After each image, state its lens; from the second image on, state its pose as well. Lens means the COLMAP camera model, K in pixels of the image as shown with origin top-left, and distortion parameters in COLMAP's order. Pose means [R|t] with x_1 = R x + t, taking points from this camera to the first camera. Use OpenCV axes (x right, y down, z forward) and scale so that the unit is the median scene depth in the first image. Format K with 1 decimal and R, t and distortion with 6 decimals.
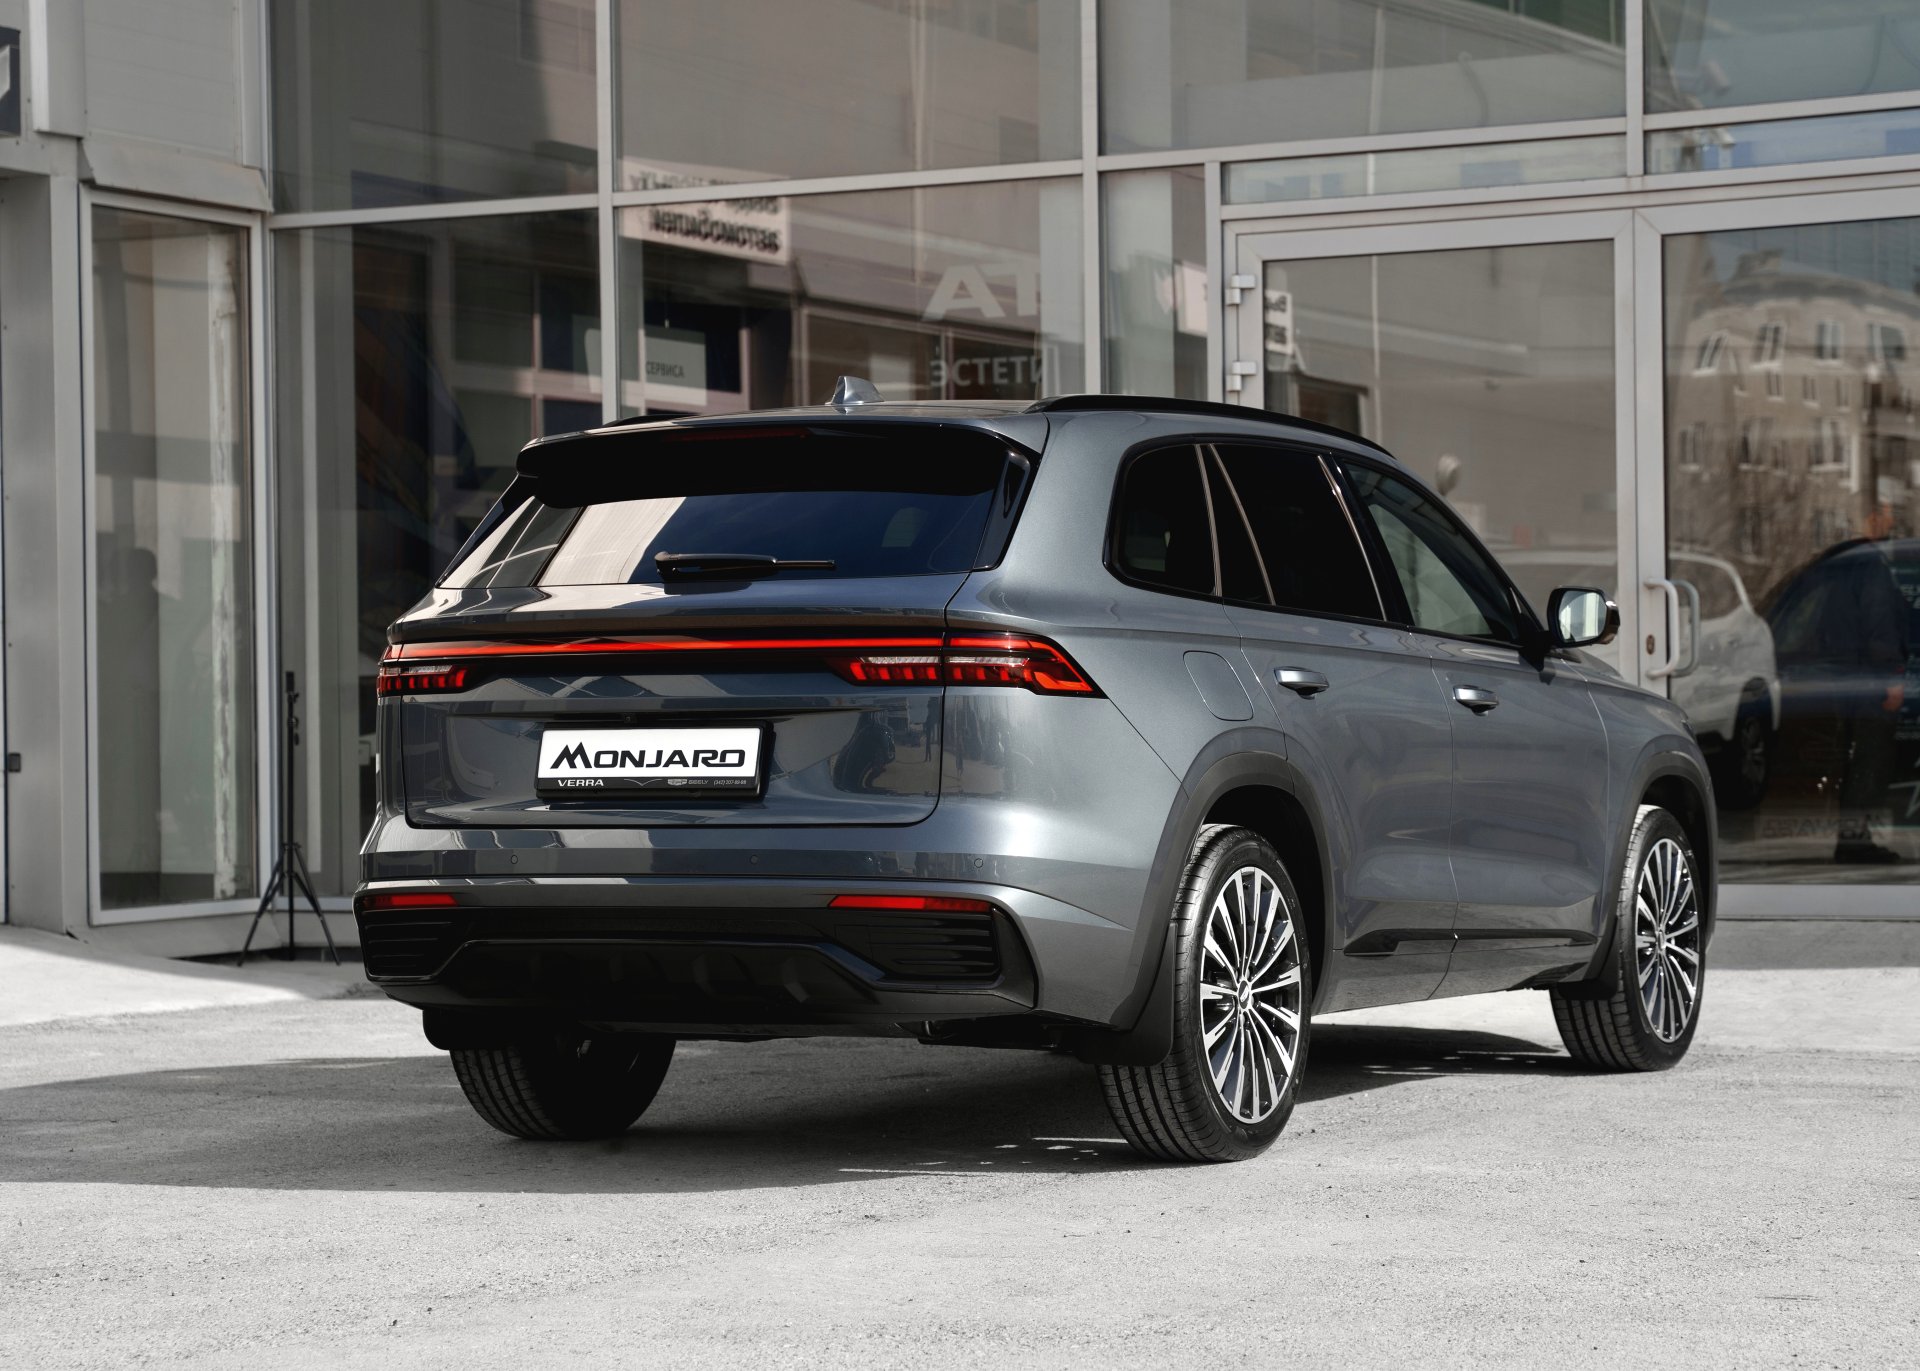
lens RADIAL K [[4579.7, 0, 955.2], [0, 4579.7, 721.5], [0, 0, 1]] dist [0.271807, 0.000000]
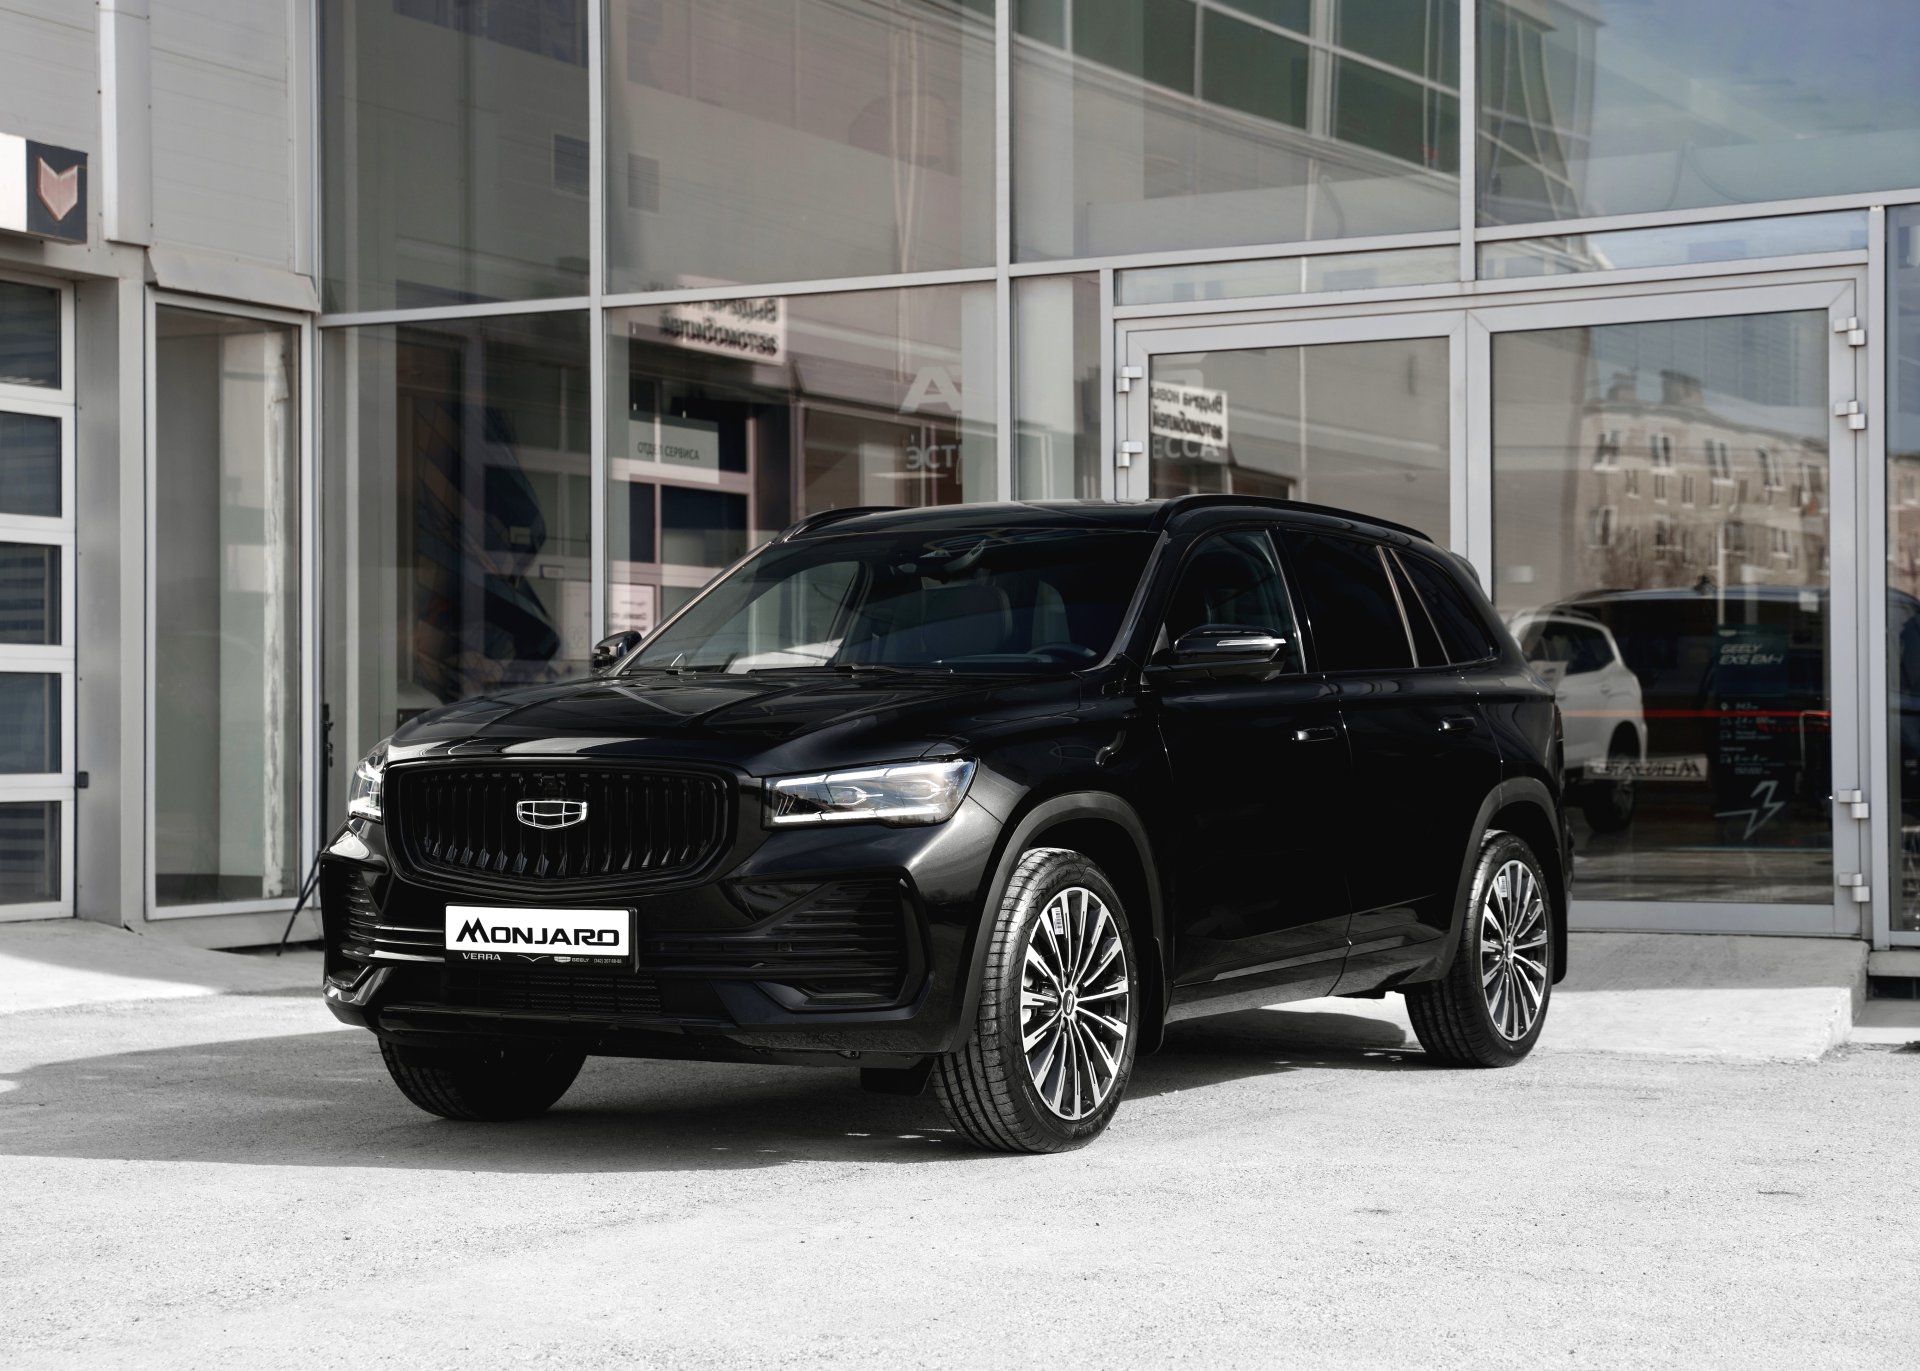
lens RADIAL K [[3614.2, 0, 926.5], [0, 3614.2, 705.6], [0, 0, 1]] dist [0.278714, 0.000000]
pose [[0.999499, 0.008191, -0.030570, 0.042709], [-0.008581, 0.999883, -0.012661, 0.000015], [0.030462, 0.012917, 0.999452, 0.094768]]
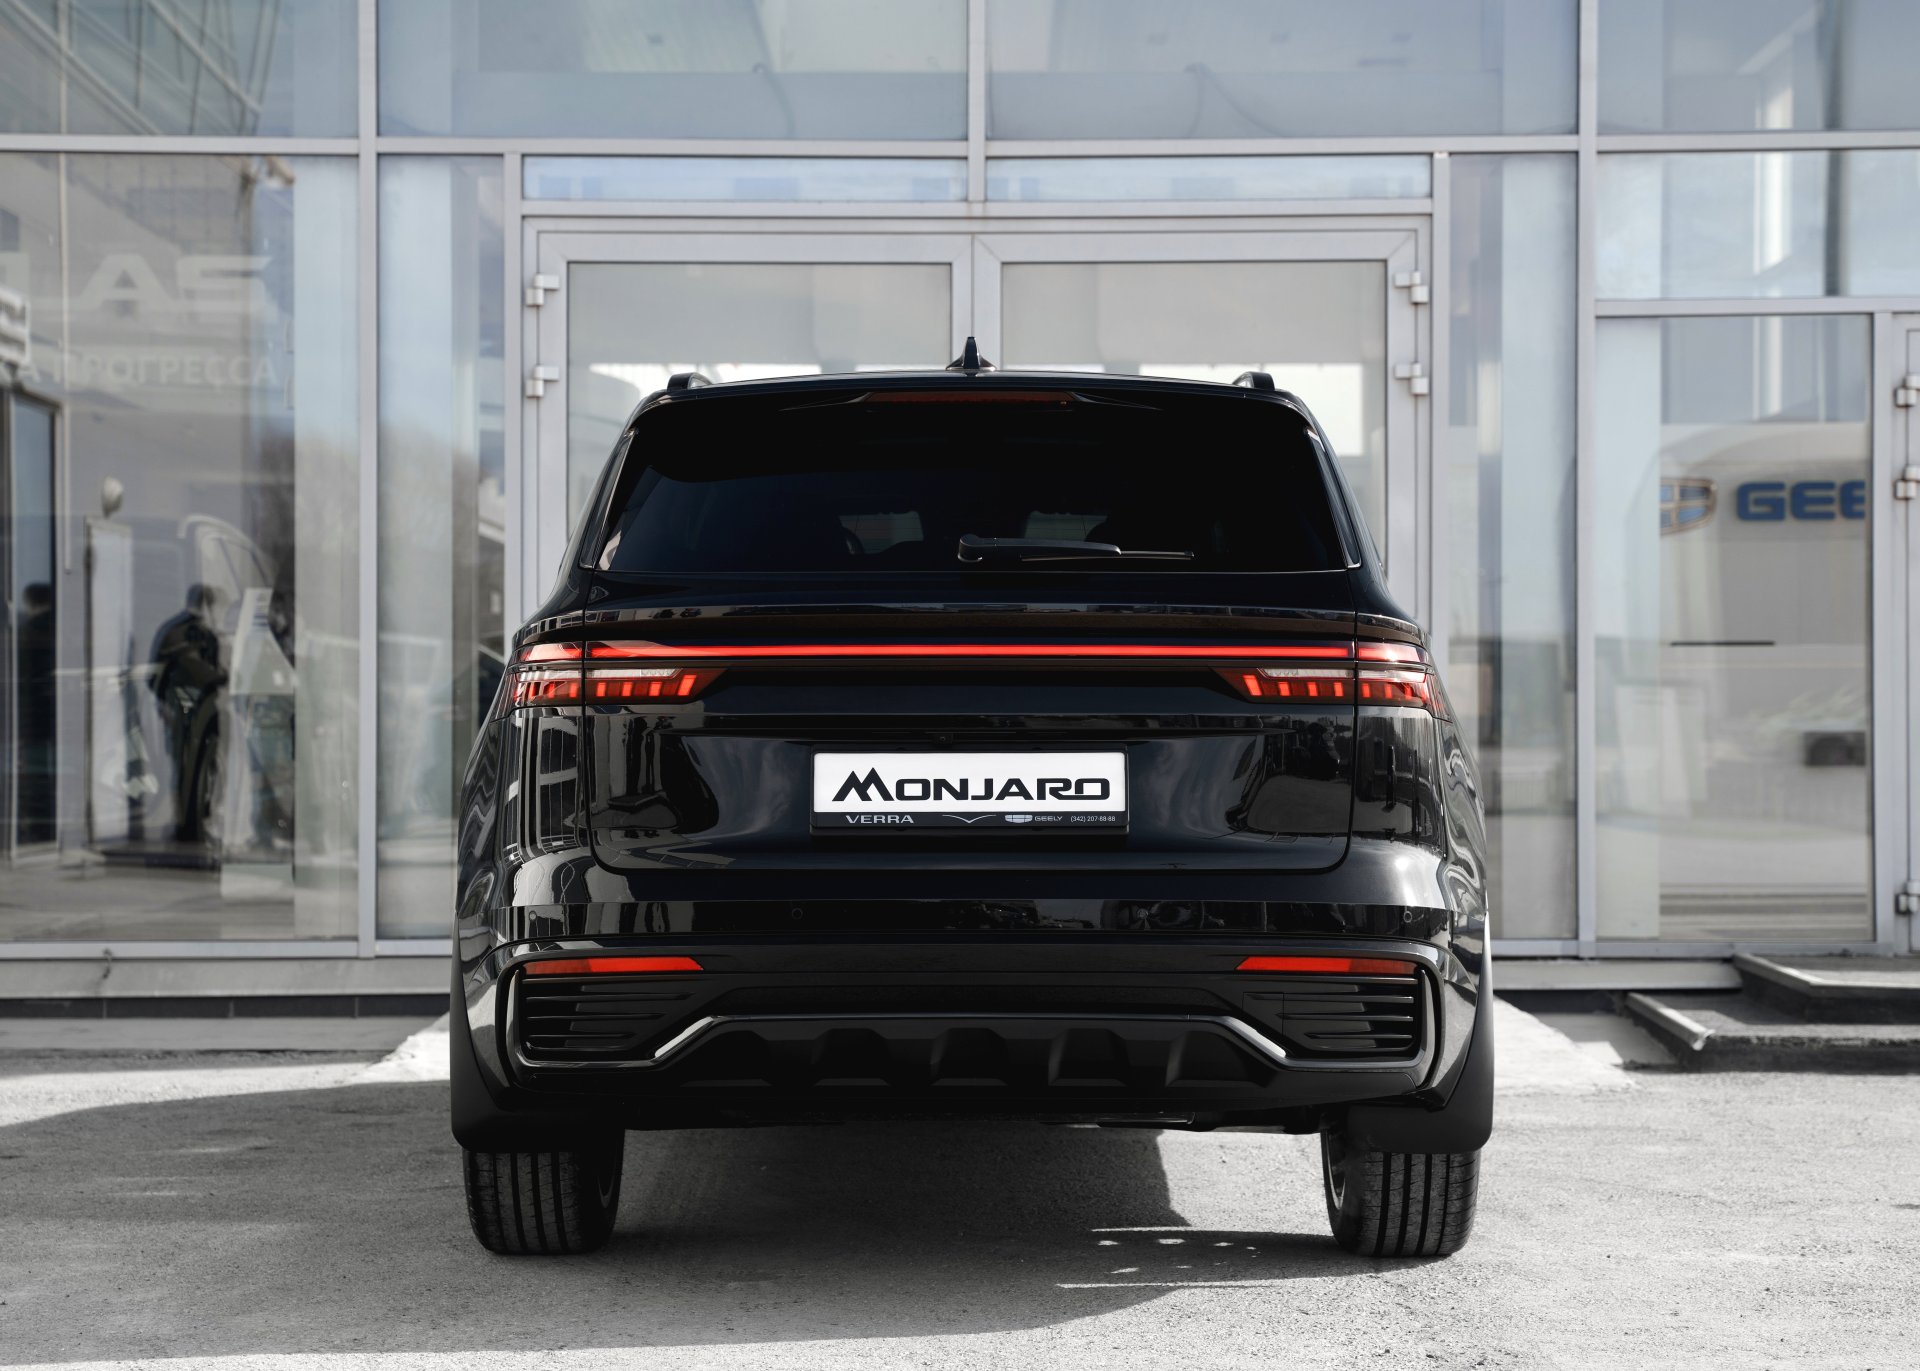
lens RADIAL K [[3965.8, 0, 936.5], [0, 3965.8, 659.6], [0, 0, 1]] dist [0.307695, 0.000000]
pose [[0.890467, 0.019961, 0.454609, -0.264585], [-0.010259, 0.999664, -0.023798, 0.001331], [-0.454931, 0.016528, 0.890373, 0.255770]]
